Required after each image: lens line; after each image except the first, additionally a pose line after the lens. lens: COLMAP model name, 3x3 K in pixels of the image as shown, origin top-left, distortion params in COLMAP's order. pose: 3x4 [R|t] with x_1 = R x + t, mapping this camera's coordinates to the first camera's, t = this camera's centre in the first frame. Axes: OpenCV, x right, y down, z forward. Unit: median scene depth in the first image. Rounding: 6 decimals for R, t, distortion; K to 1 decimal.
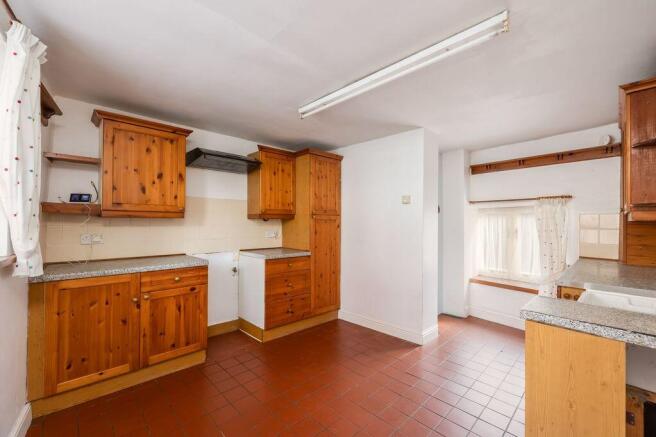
lens RADIAL K [[275.0, 0, 328.0], [0, 275.0, 218.5], [0, 0, 1]] dist [0.000244, 0.000050]
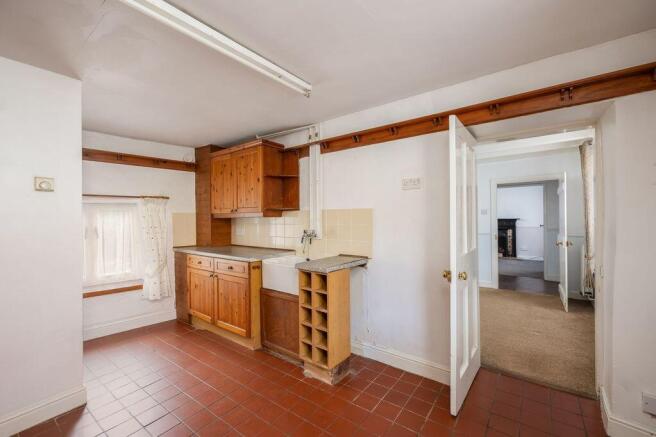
lens RADIAL K [[277.6, 0, 328.0], [0, 277.6, 218.5], [0, 0, 1]] dist [-0.000496, -0.000063]
pose [[-0.160545, -0.005824, 0.987011, -0.408862], [0.001921, 0.999979, 0.006212, 0.003815], [-0.987027, 0.002893, -0.160530, 0.495441]]
